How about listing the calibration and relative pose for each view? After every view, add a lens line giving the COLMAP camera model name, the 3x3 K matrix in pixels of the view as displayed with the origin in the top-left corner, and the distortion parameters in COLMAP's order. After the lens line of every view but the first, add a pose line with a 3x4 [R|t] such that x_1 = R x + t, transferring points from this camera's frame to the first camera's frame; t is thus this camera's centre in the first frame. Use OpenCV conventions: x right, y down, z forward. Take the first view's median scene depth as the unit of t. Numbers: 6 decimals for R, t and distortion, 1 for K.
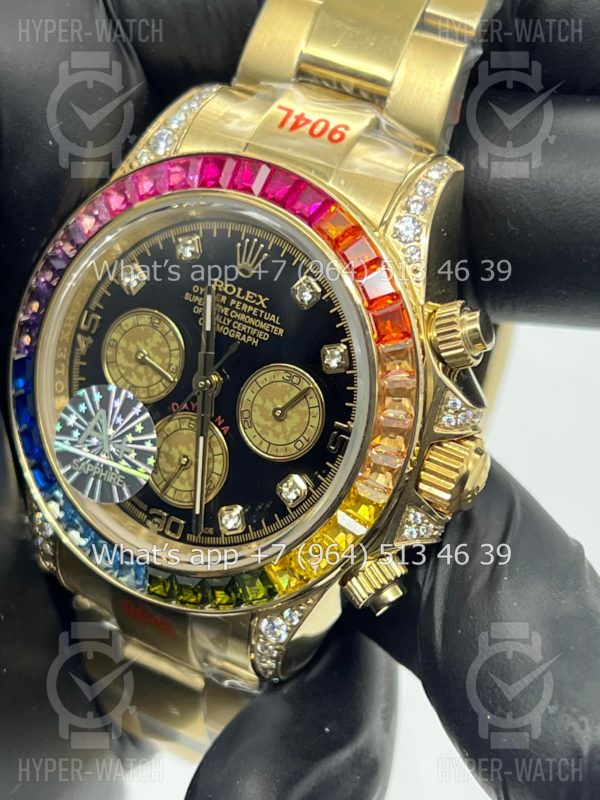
lens RADIAL K [[1881.4, 0, 296.0], [0, 1881.4, 407.0], [0, 0, 1]] dist [0.246734, 0.000000]
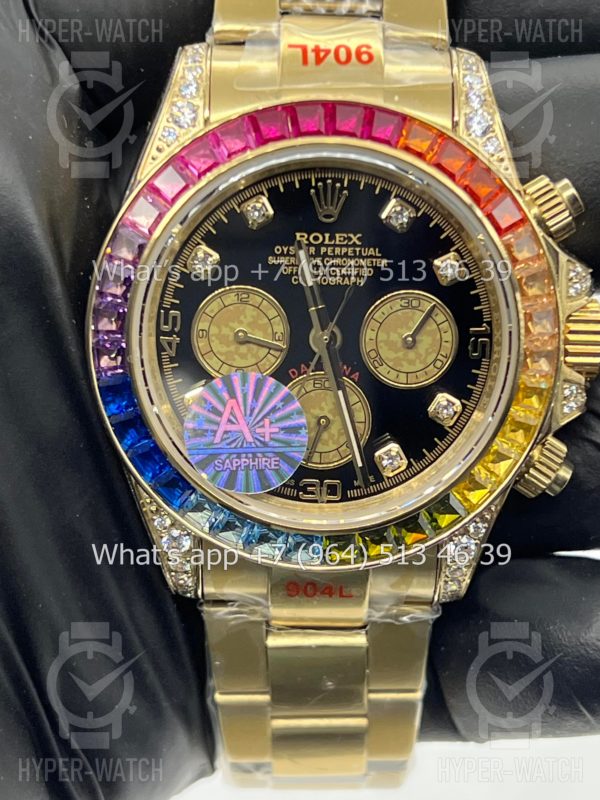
lens RADIAL K [[1881.4, 0, 300.3], [0, 1881.4, 406.1], [0, 0, 1]] dist [0.246734, 0.000000]
pose [[0.858894, -0.333346, 0.388821, -0.449981], [0.322274, 0.941812, 0.095547, -0.076604], [-0.398047, 0.043243, 0.916345, 0.113703]]
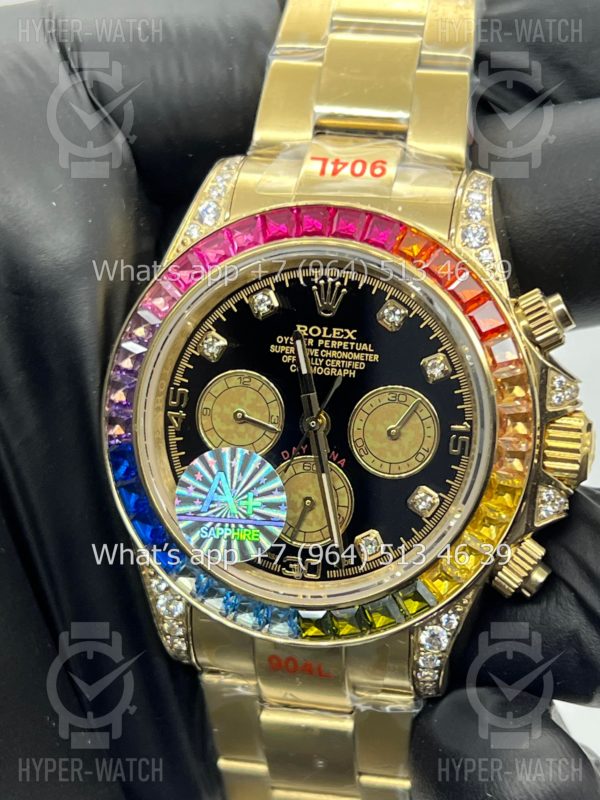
lens RADIAL K [[1881.4, 0, 287.0], [0, 1881.4, 402.1], [0, 0, 1]] dist [0.246734, 0.000000]
pose [[0.950226, -0.218935, 0.221672, -0.290934], [0.241195, 0.967291, -0.078566, 0.054299], [-0.197221, 0.128122, 0.971951, -0.011116]]
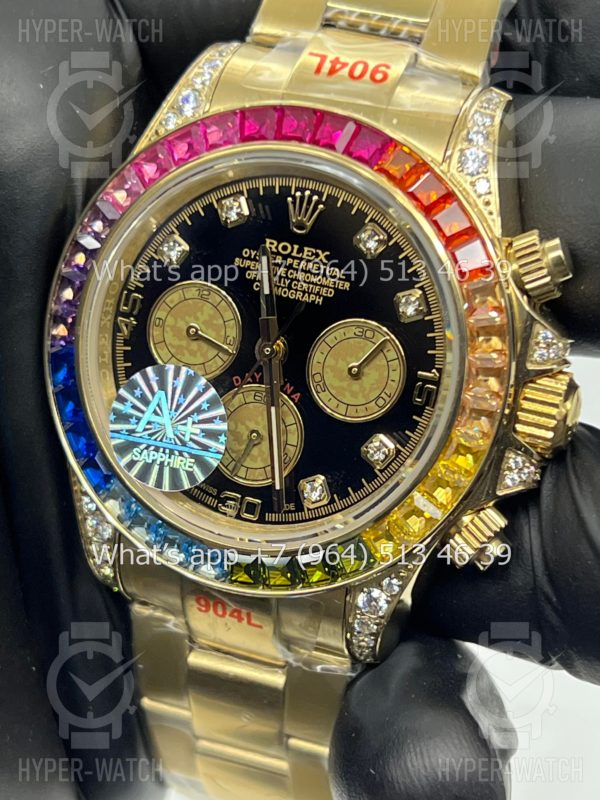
lens RADIAL K [[1881.4, 0, 300.0], [0, 1881.4, 404.3], [0, 0, 1]] dist [0.246734, 0.000000]
pose [[0.985960, -0.110184, 0.125465, -0.154301], [0.115680, 0.992583, -0.037367, 0.051076], [-0.120418, 0.051356, 0.991394, 0.068898]]
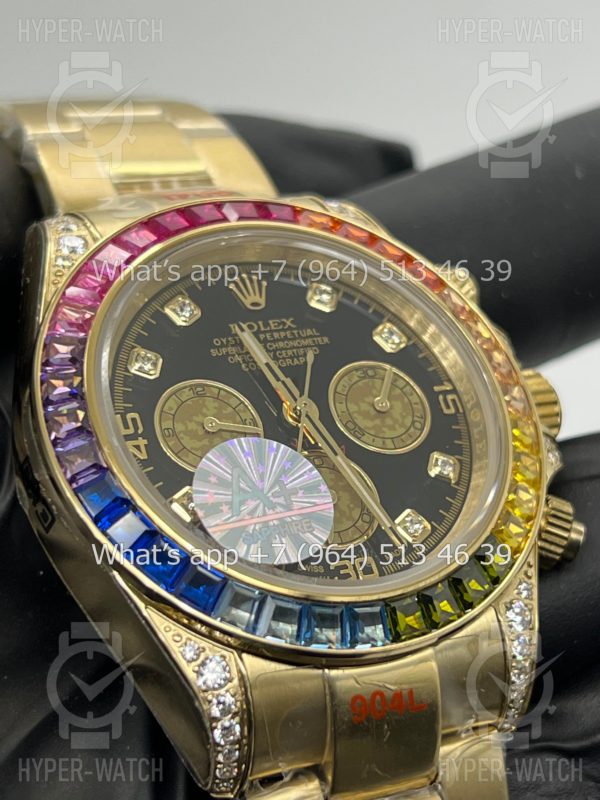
lens RADIAL K [[1881.4, 0, 292.1], [0, 1881.4, 396.9], [0, 0, 1]] dist [0.246734, 0.000000]
pose [[0.535766, -0.127682, 0.834657, -0.769060], [0.611807, 0.739973, -0.279521, 0.221708], [-0.581933, 0.660407, 0.474569, 0.589656]]
